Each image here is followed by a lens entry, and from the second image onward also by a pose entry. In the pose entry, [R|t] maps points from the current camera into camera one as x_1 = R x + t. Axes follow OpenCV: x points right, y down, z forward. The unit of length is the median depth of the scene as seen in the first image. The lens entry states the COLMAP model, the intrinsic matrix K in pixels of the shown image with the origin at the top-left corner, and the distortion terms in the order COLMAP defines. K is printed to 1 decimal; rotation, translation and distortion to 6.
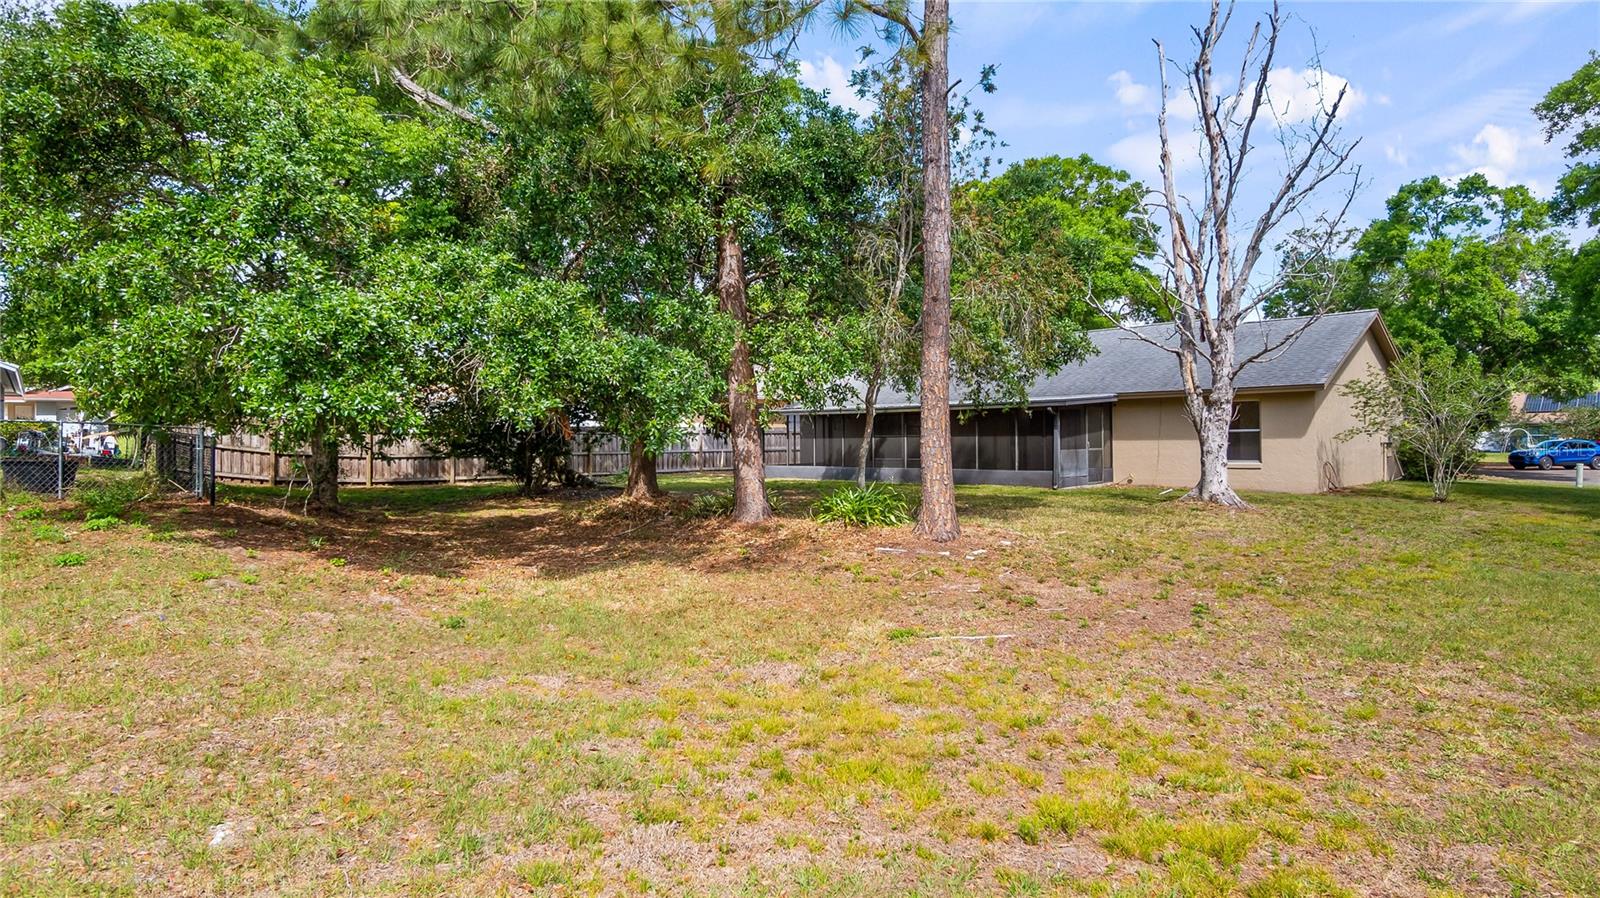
lens RADIAL K [[994.2, 0, 800.0], [0, 994.2, 449.0], [0, 0, 1]] dist [-0.000547, -0.000061]
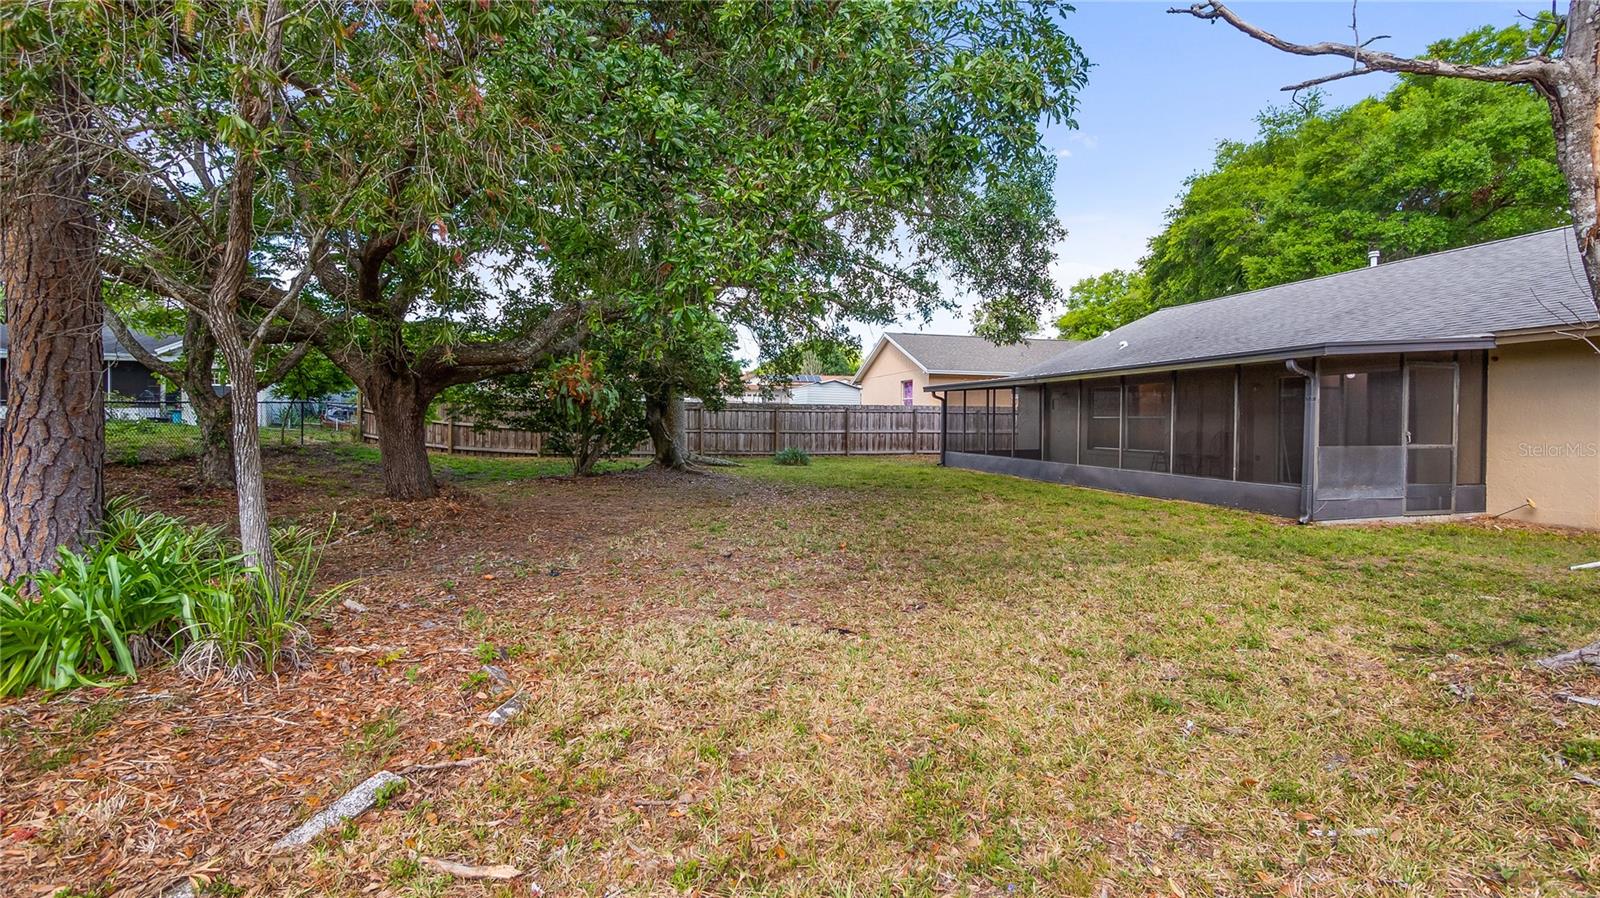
lens RADIAL K [[730.9, 0, 802.7], [0, 730.9, 435.5], [0, 0, 1]] dist [0.004007, -0.001596]
pose [[0.848004, 0.025695, -0.529366, 0.226732], [-0.019665, 0.999662, 0.017021, -0.005114], [0.529624, -0.004024, 0.848223, 0.526279]]
